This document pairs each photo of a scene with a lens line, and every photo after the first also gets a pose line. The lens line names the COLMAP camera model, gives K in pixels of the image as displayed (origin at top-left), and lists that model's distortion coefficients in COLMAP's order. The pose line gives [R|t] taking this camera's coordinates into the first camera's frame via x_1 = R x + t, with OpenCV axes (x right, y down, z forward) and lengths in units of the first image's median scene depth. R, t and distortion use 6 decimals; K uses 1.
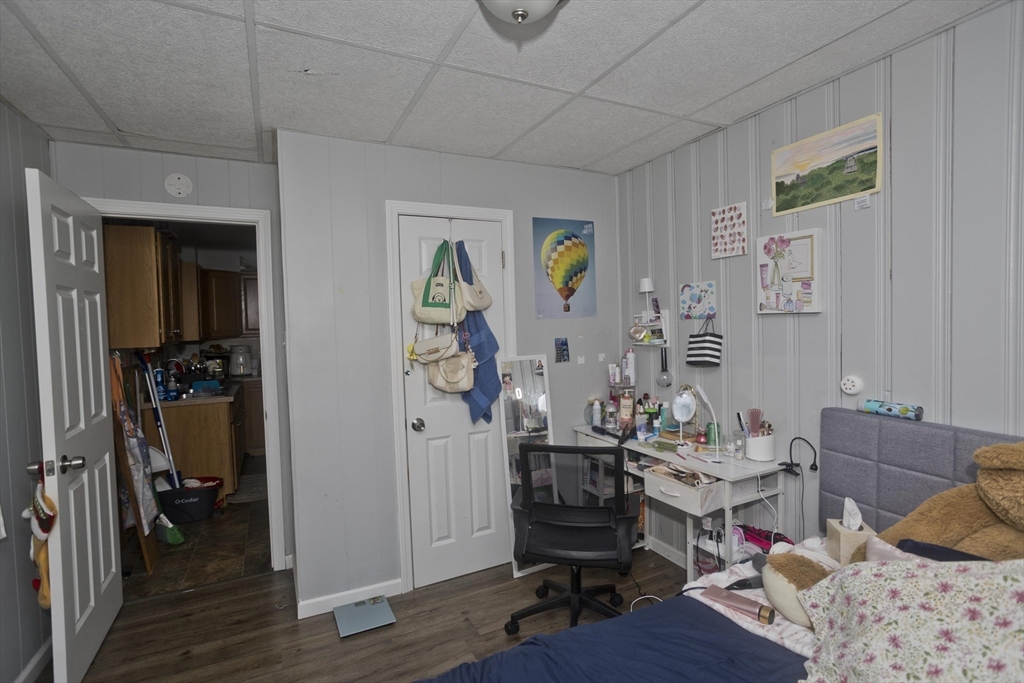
lens RADIAL K [[488.9, 0, 513.2], [0, 488.9, 335.8], [0, 0, 1]] dist [-0.051715, 0.031075]
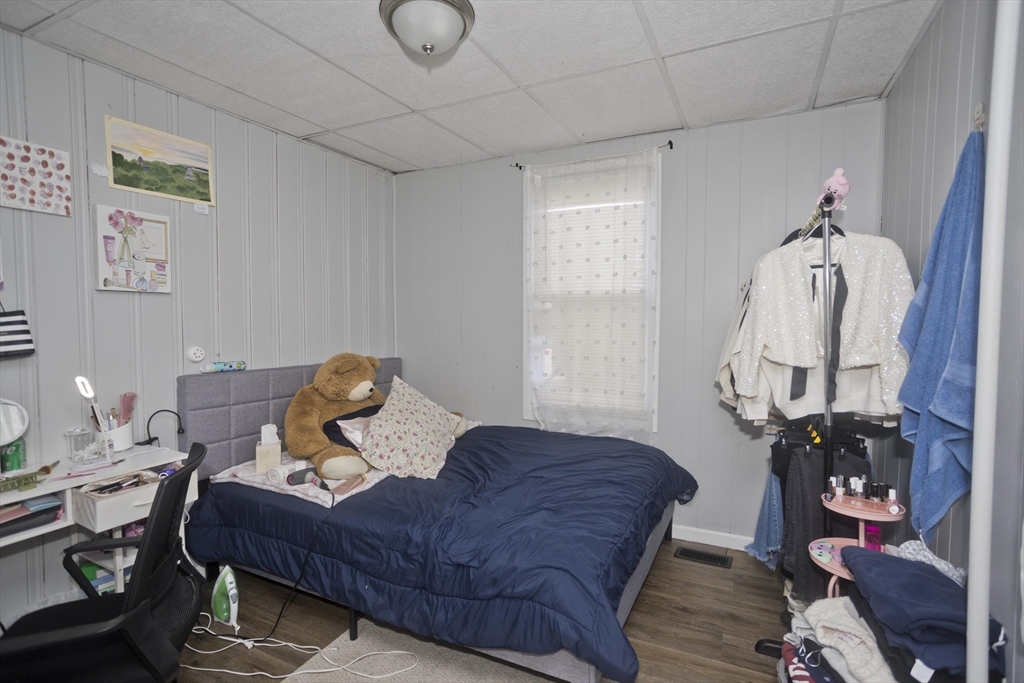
lens RADIAL K [[488.9, 0, 513.2], [0, 488.9, 335.8], [0, 0, 1]] dist [-0.051715, 0.031075]
pose [[-0.588181, -0.007431, 0.808695, -0.693723], [0.034797, 0.998799, 0.034487, 0.037347], [-0.807980, 0.048425, -0.587216, 0.960228]]
